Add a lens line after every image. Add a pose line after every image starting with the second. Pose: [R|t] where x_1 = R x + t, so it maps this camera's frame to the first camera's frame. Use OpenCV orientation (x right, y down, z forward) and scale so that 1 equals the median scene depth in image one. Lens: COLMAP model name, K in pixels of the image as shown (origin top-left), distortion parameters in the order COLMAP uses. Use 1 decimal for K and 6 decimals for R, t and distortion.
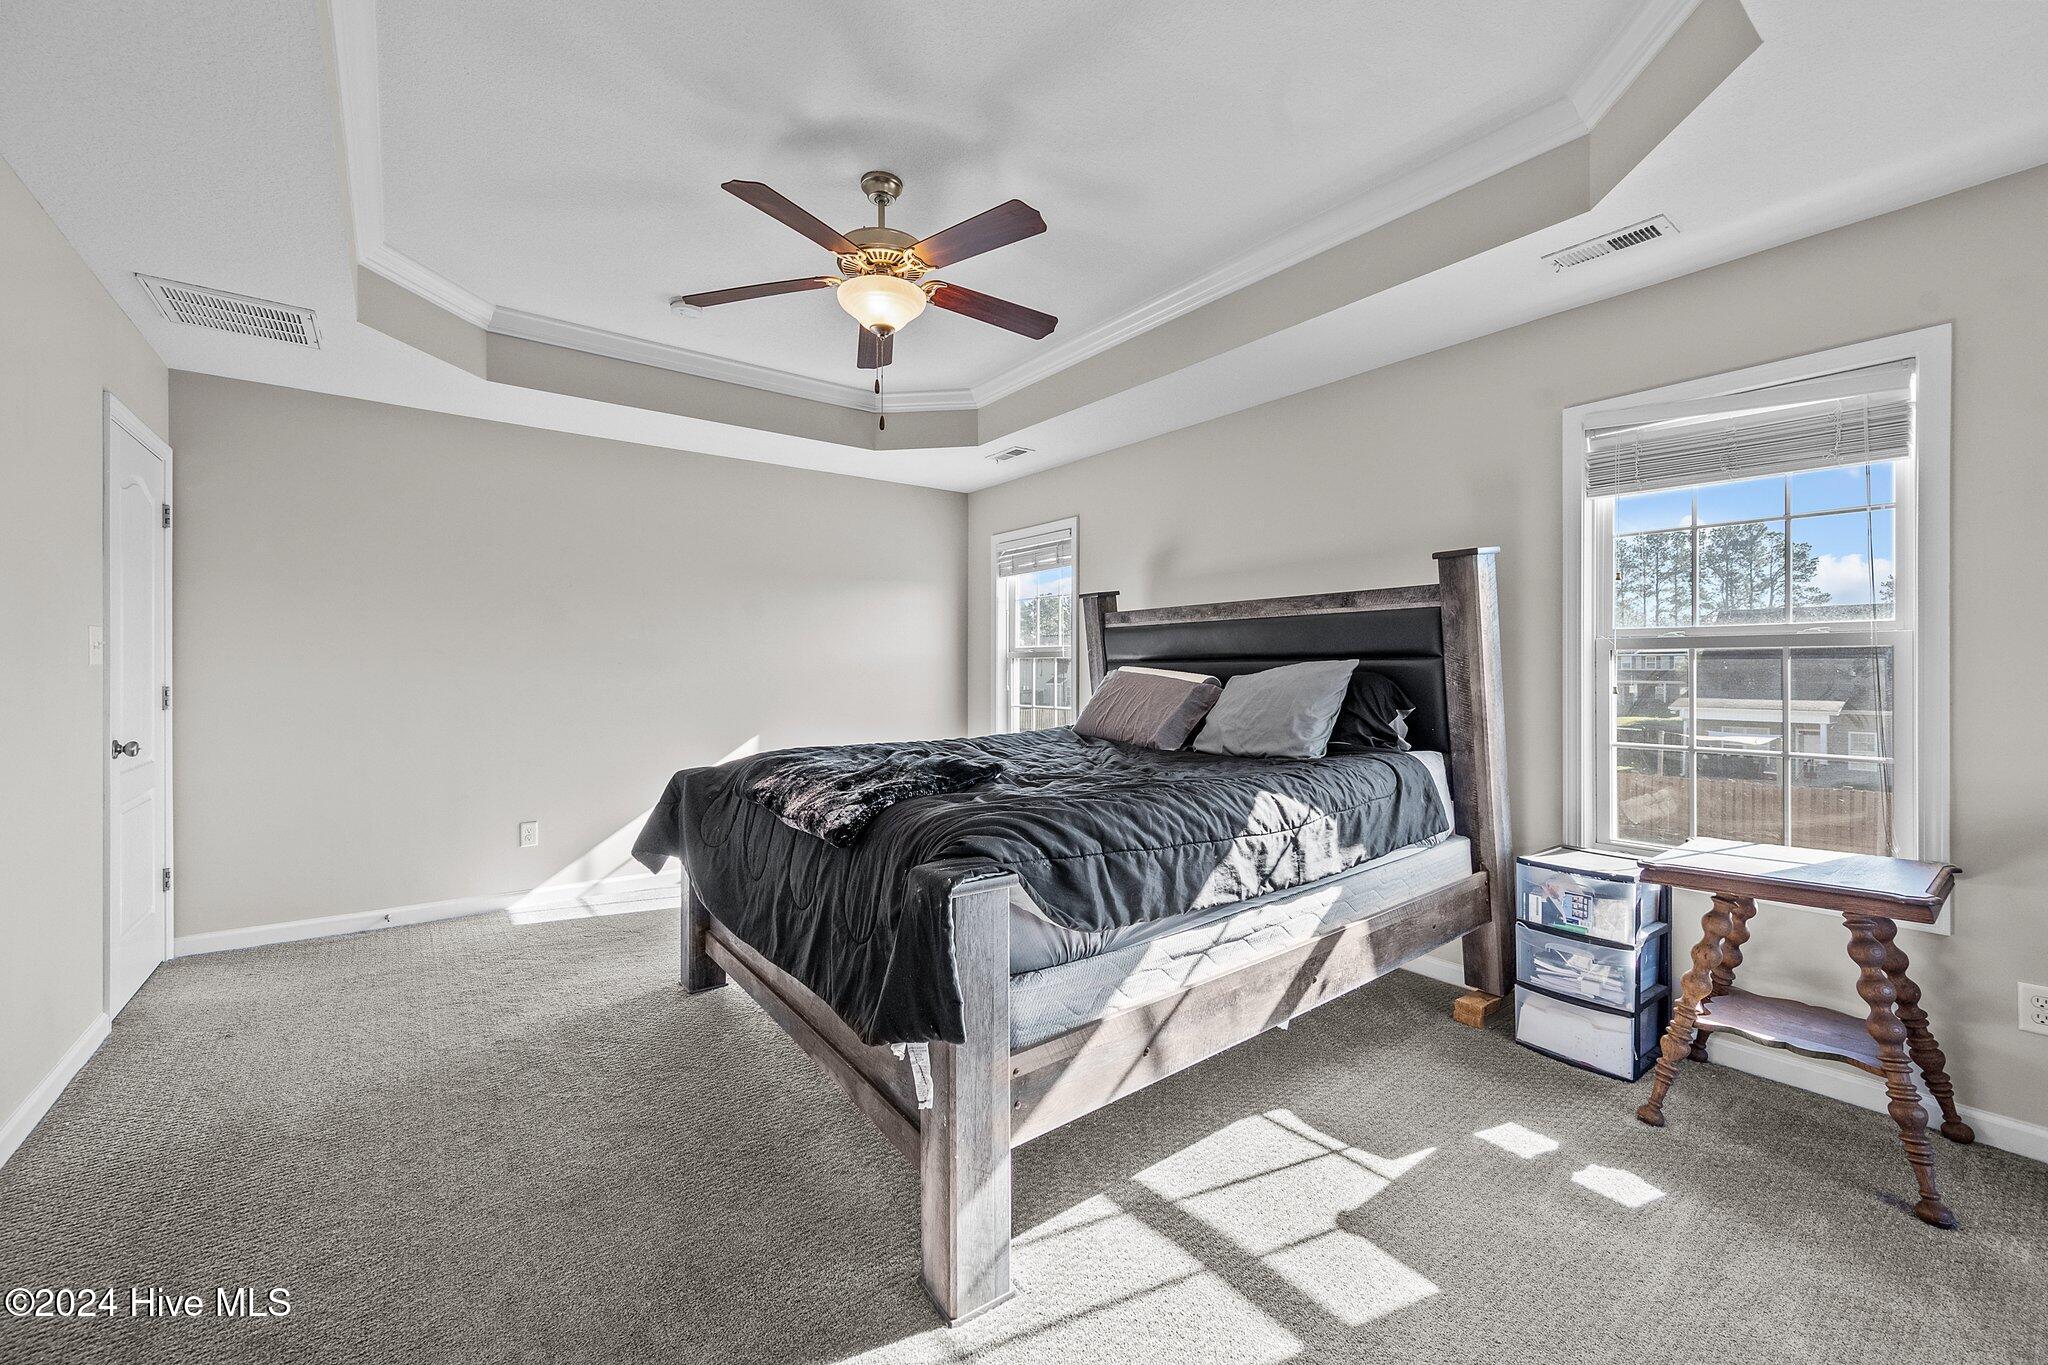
lens RADIAL K [[814.3, 0, 1019.2], [0, 814.3, 674.8], [0, 0, 1]] dist [-0.000744, 0.000047]
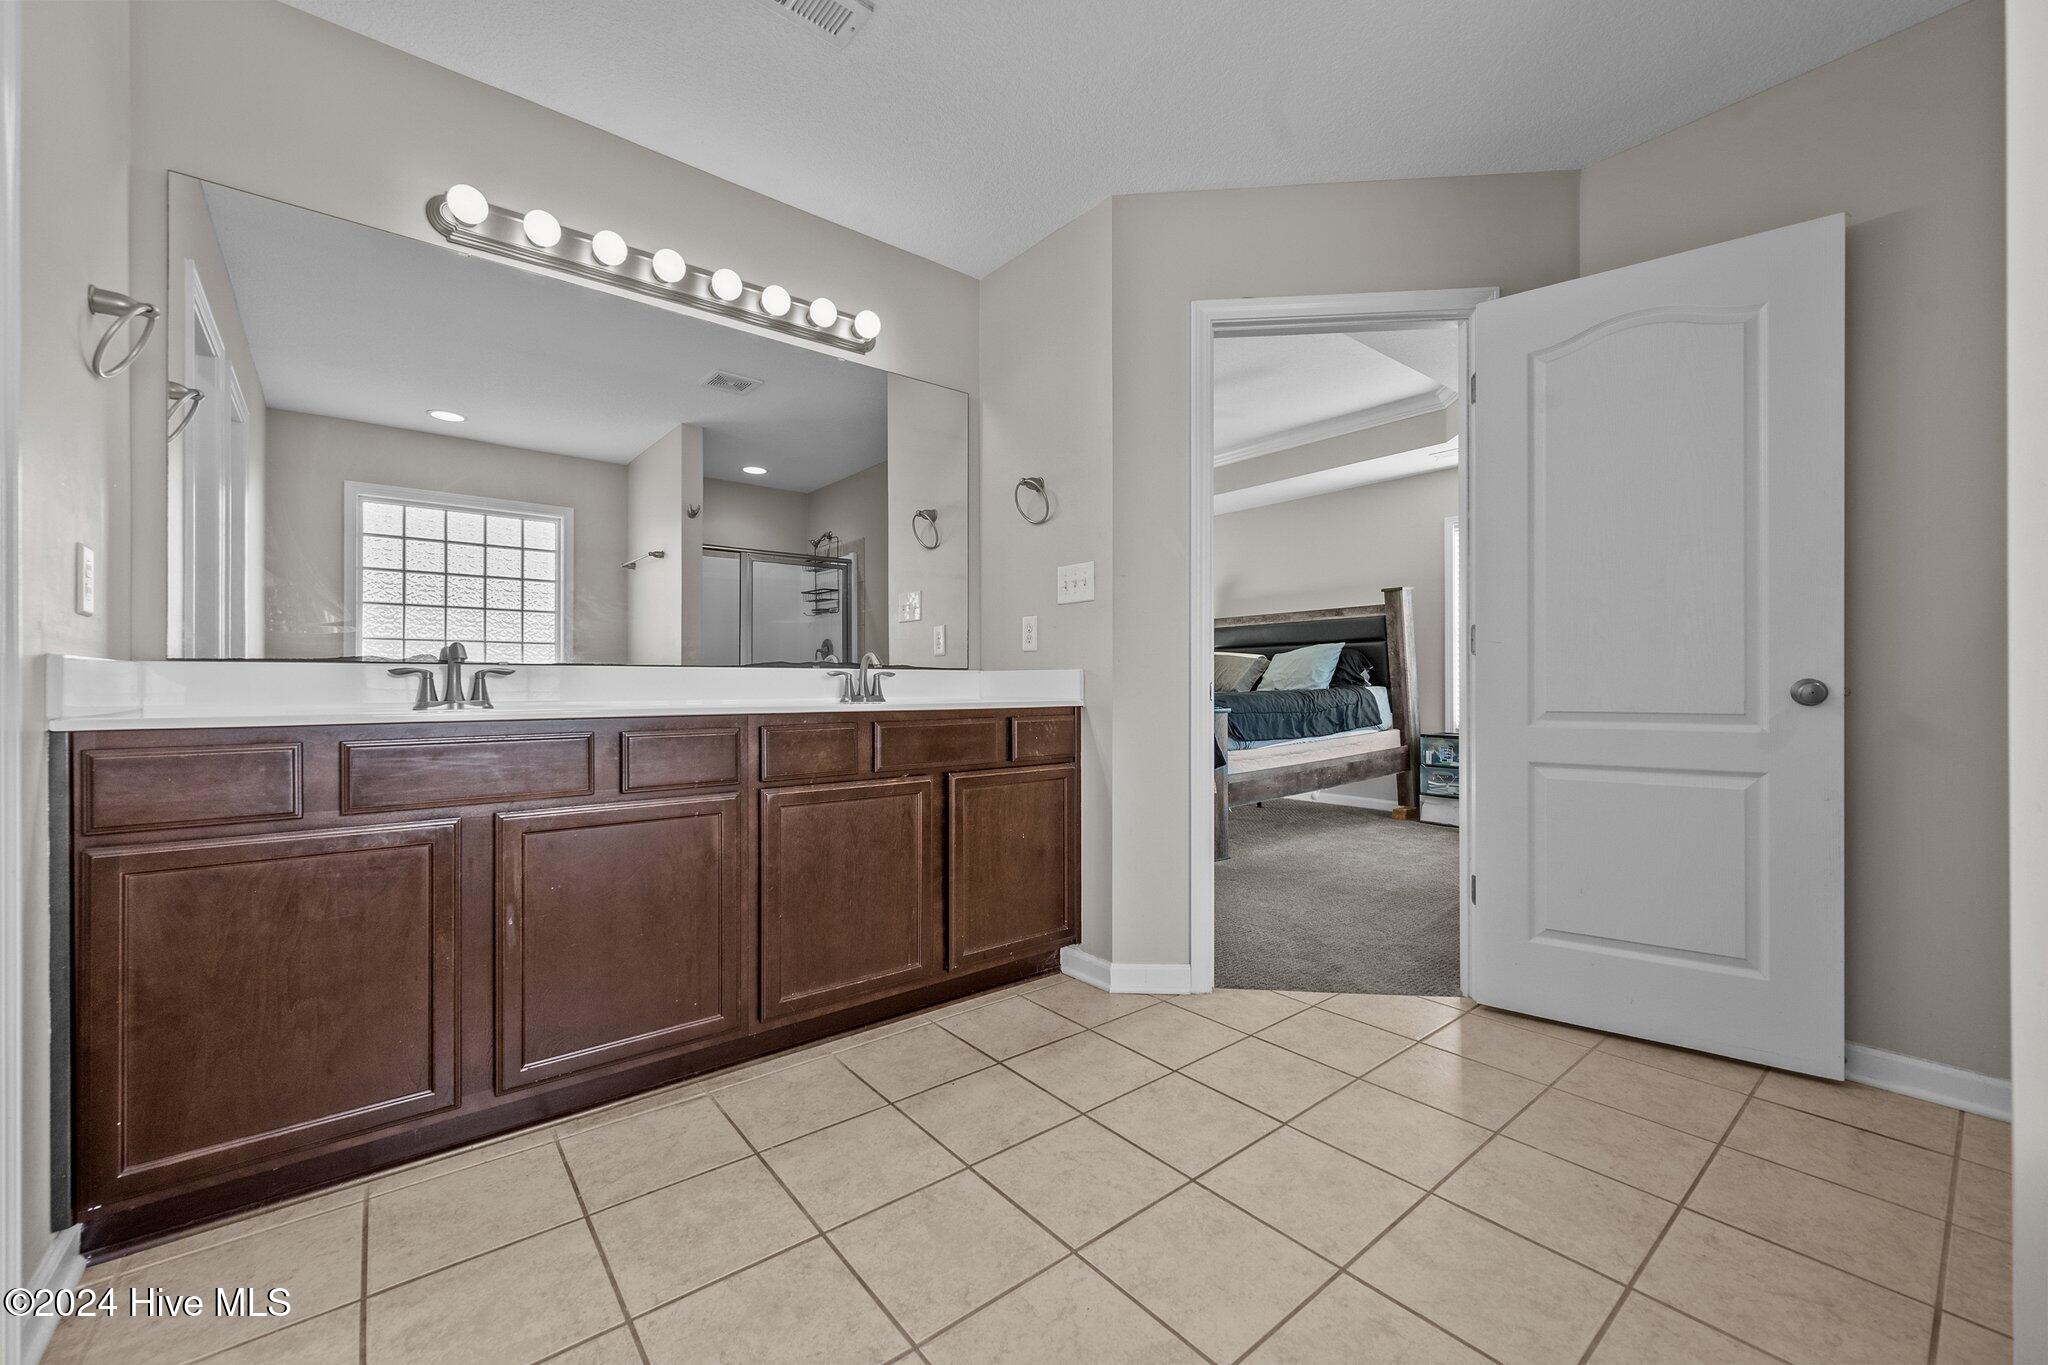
lens RADIAL K [[796.0, 0, 1024.0], [0, 796.0, 682.5], [0, 0, 1]] dist [0.000986, 0.000038]
pose [[0.999660, -0.000868, 0.026044, -0.414235], [0.001077, 0.999967, -0.008027, 0.093704], [-0.026036, 0.008053, 0.999629, -0.914670]]
